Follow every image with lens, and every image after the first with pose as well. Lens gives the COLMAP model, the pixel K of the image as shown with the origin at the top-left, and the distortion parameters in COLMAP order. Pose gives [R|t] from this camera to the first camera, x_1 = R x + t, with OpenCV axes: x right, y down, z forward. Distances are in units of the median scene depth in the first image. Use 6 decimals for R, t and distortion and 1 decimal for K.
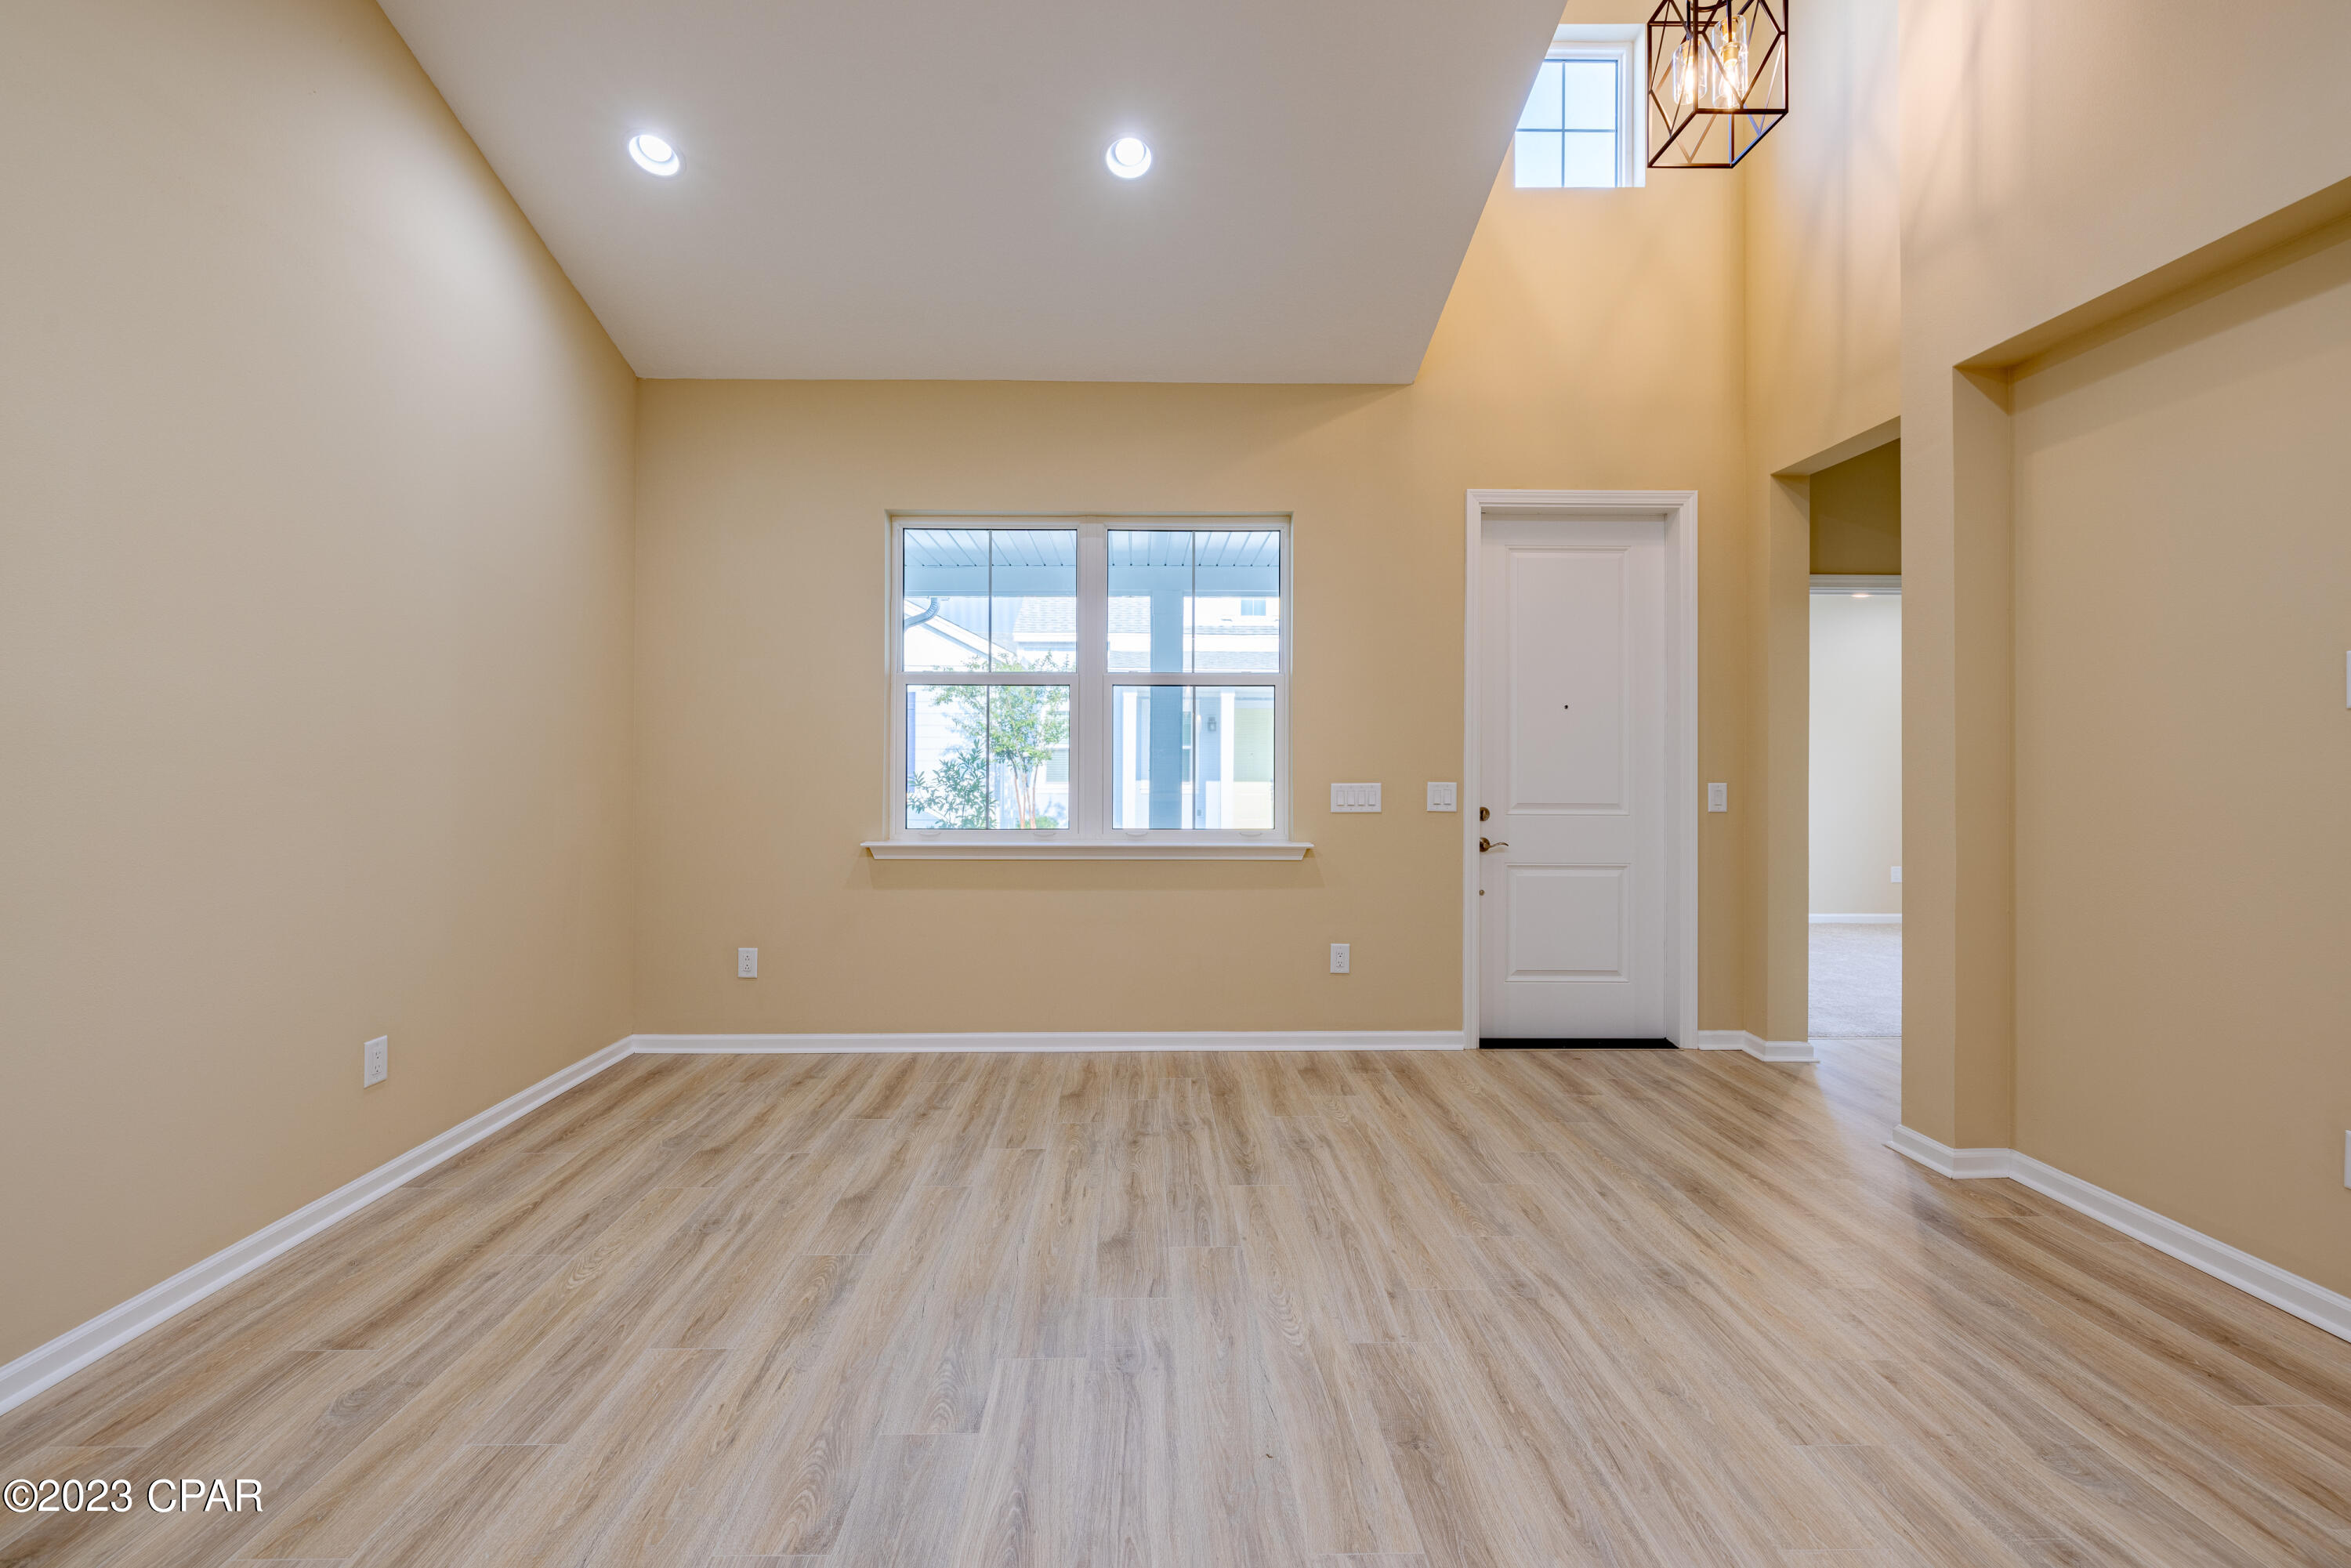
lens RADIAL K [[985.5, 0, 1163.9], [0, 985.5, 776.5], [0, 0, 1]] dist [0.000597, -0.000122]
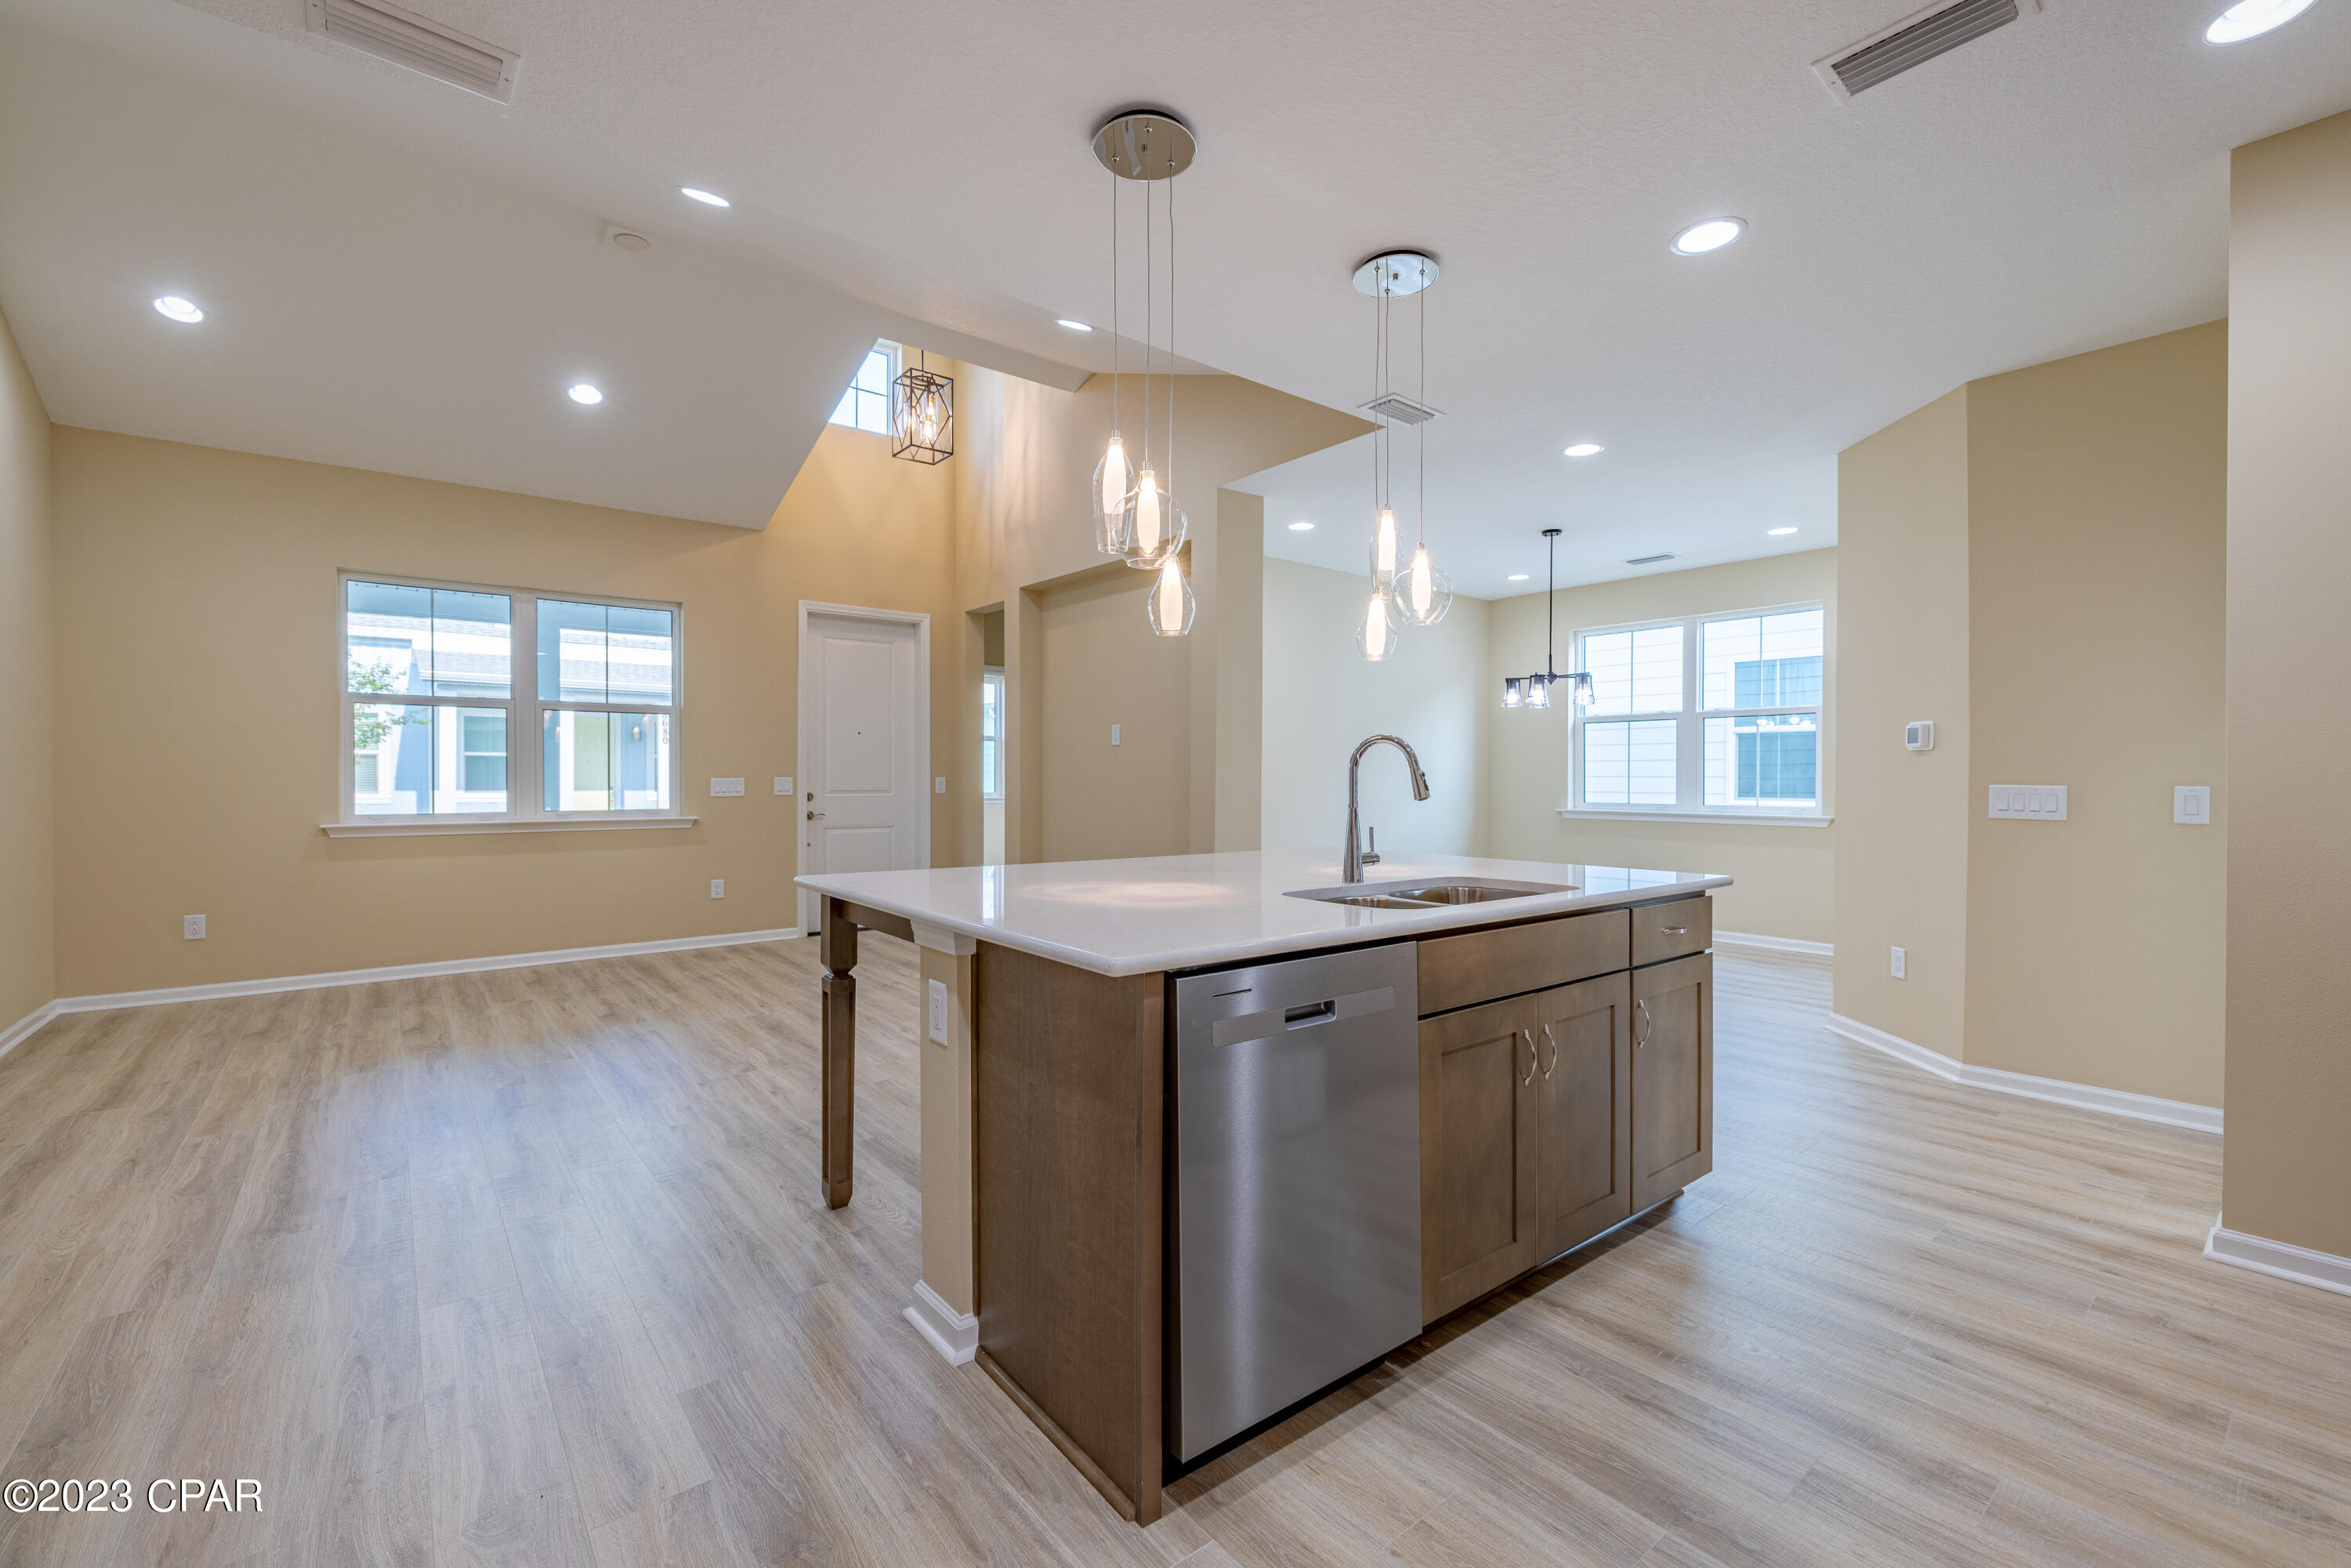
lens RADIAL K [[985.5, 0, 1163.9], [0, 985.5, 776.5], [0, 0, 1]] dist [0.000597, -0.000122]
pose [[0.799334, -0.001414, 0.600886, -0.197182], [0.006747, 0.999955, -0.006622, 0.019525], [-0.600850, 0.009348, 0.799307, -0.689719]]
